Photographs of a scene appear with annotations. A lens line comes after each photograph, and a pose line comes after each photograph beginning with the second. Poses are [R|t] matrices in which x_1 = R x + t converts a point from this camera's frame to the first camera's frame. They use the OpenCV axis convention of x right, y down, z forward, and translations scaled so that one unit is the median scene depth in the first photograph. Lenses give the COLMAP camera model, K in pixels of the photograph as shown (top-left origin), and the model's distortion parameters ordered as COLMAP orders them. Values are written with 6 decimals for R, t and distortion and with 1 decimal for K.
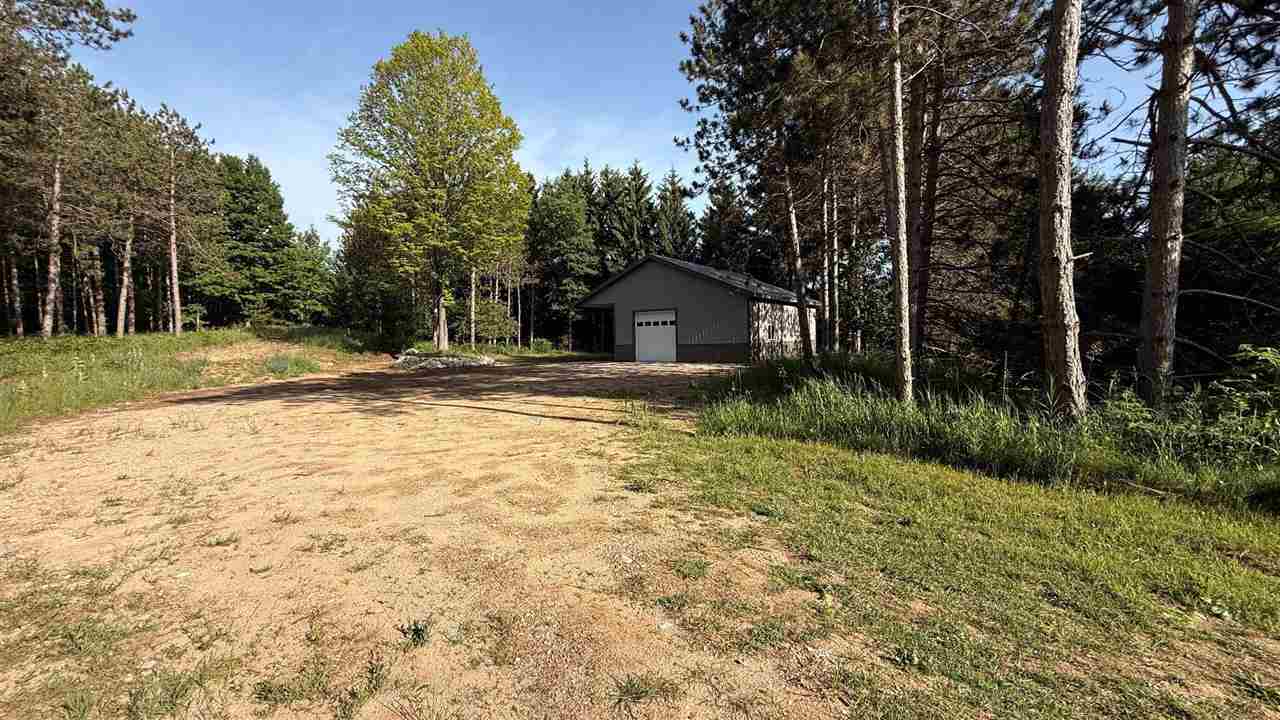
lens RADIAL K [[498.8, 0, 640.0], [0, 498.8, 360.0], [0, 0, 1]] dist [0.001863, 0.000300]
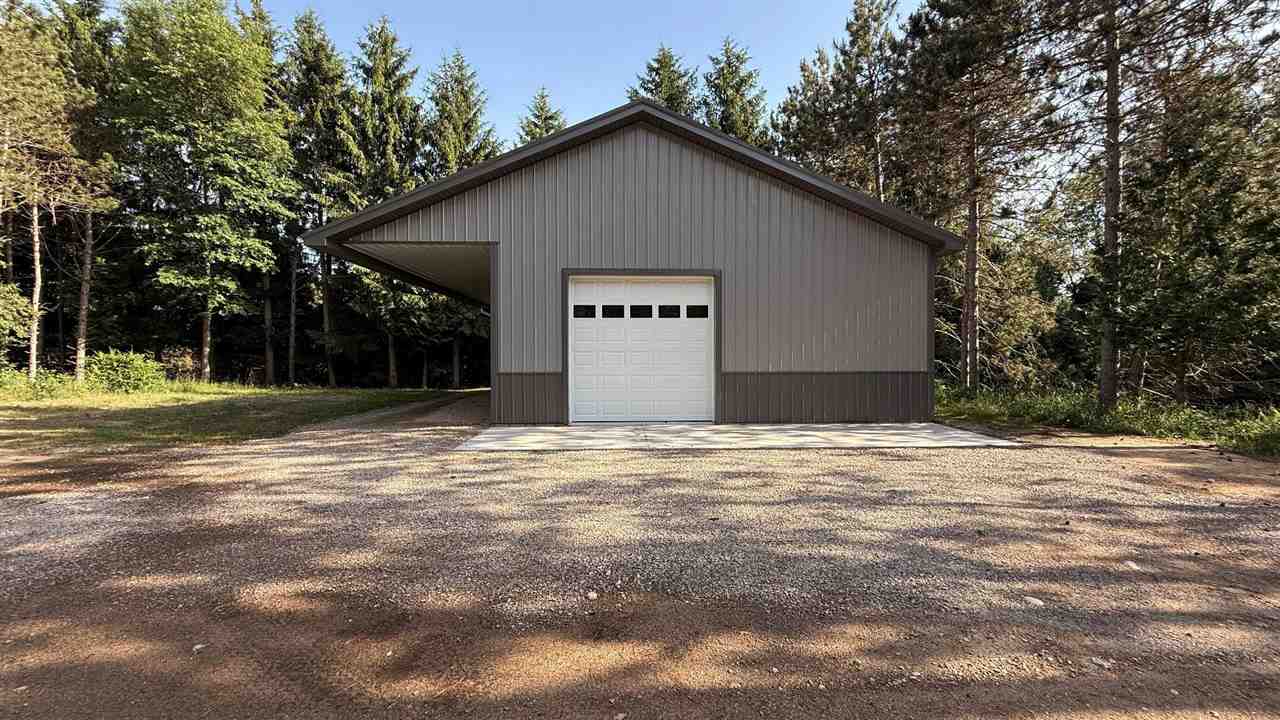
lens RADIAL K [[498.8, 0, 640.0], [0, 498.8, 360.0], [0, 0, 1]] dist [0.001863, 0.000300]
pose [[0.804415, 0.006488, 0.594032, -0.105229], [0.018002, 0.999215, -0.035291, -0.016997], [-0.593795, 0.039082, 0.803667, 0.448774]]
